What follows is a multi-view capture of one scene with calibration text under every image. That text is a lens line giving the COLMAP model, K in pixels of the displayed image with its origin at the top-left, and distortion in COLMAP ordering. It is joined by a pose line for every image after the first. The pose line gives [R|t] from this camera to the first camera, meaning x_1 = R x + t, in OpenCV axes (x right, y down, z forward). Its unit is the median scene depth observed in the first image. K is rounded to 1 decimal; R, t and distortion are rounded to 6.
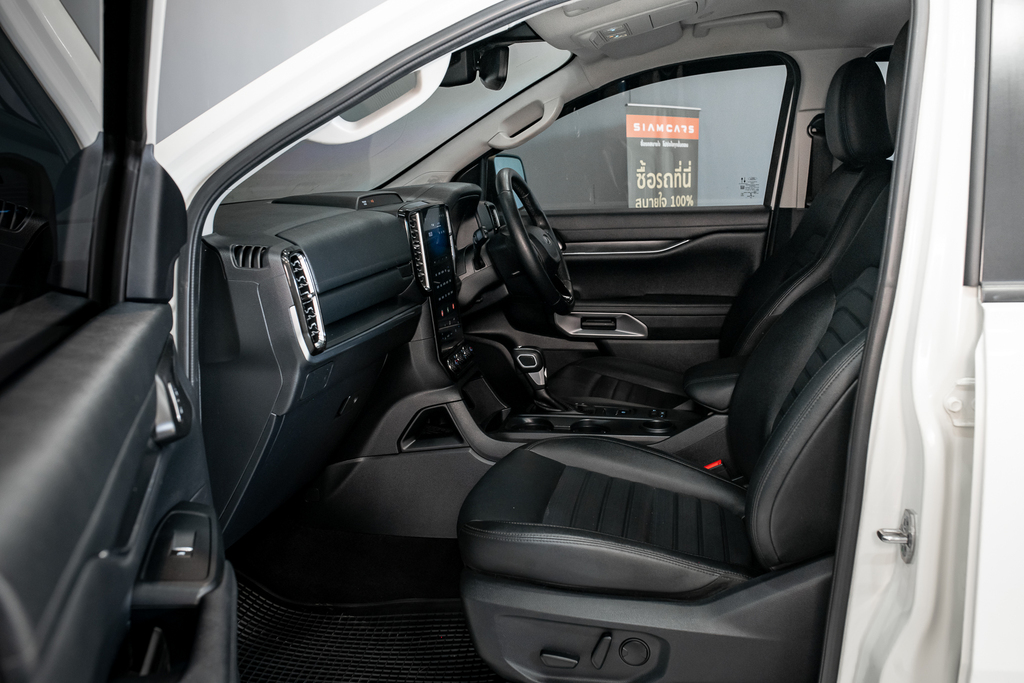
lens RADIAL K [[1017.8, 0, 512.0], [0, 1017.8, 341.5], [0, 0, 1]] dist [-0.005852, 0.016096]
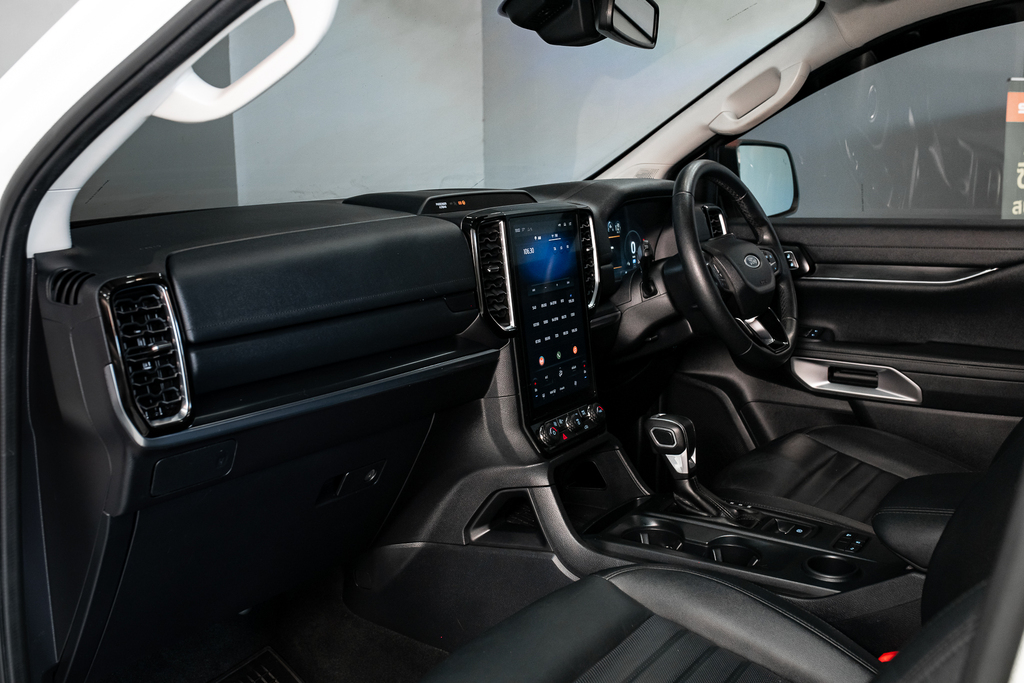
lens RADIAL K [[1017.8, 0, 512.0], [0, 1017.8, 341.5], [0, 0, 1]] dist [-0.005852, 0.016096]
pose [[0.918635, 0.080140, -0.386895, 0.160971], [-0.076173, 0.996766, 0.025603, -0.049186], [0.387695, 0.005951, 0.921768, 0.276938]]
